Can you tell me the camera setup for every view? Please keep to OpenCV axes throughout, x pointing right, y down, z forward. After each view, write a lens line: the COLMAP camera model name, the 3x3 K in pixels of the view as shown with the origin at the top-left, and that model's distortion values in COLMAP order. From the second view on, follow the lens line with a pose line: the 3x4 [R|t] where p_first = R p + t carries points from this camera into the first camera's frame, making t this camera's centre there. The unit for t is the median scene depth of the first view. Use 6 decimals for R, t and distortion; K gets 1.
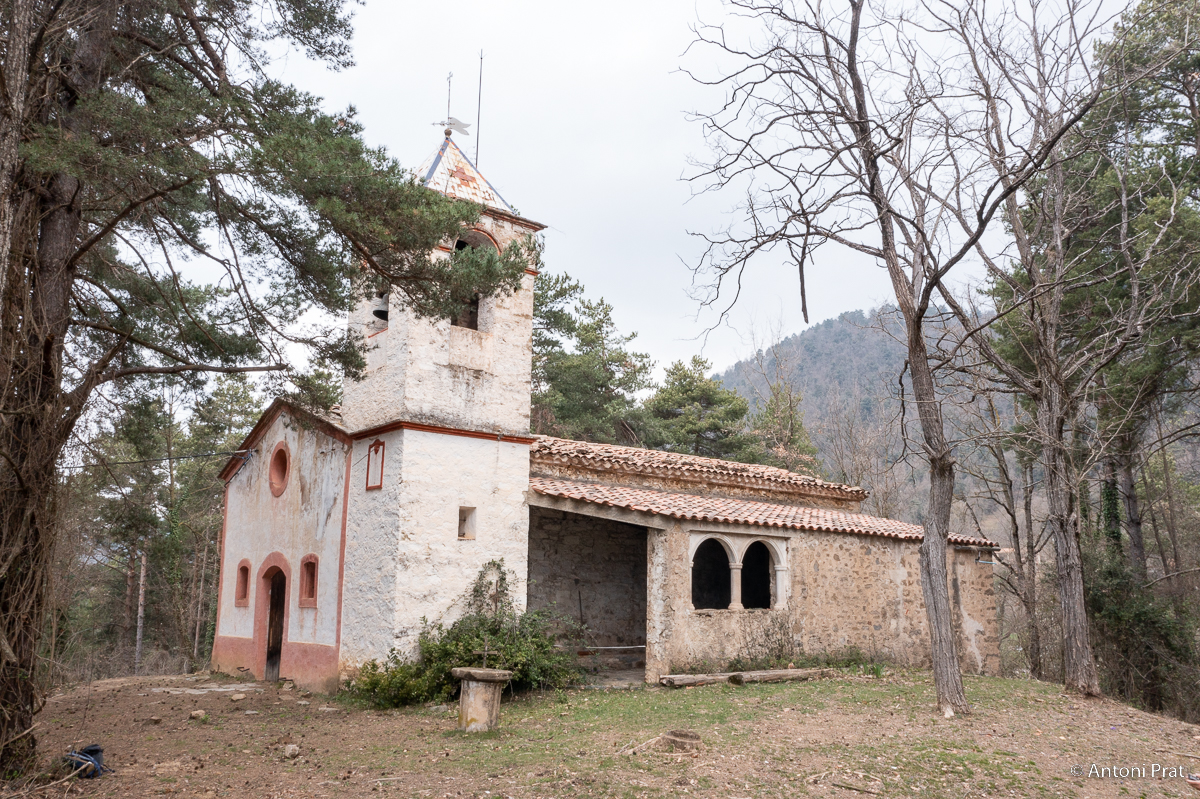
lens RADIAL K [[957.1, 0, 594.4], [0, 957.1, 396.8], [0, 0, 1]] dist [-0.012382, 0.004026]
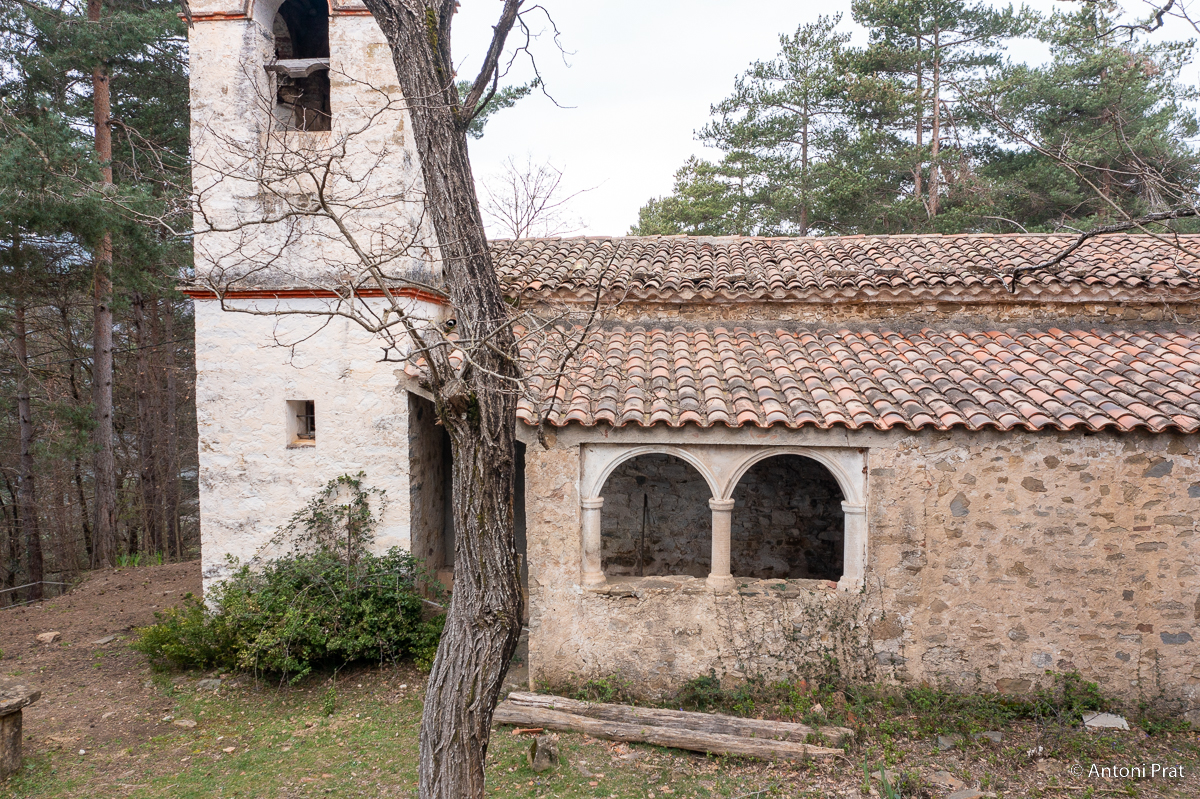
lens RADIAL K [[957.1, 0, 594.4], [0, 957.1, 396.8], [0, 0, 1]] dist [-0.012382, 0.004026]
pose [[0.716918, 0.025759, -0.696682, 0.443450], [0.149226, 0.970486, 0.189443, 0.011979], [0.681000, -0.239778, 0.691915, 0.590297]]
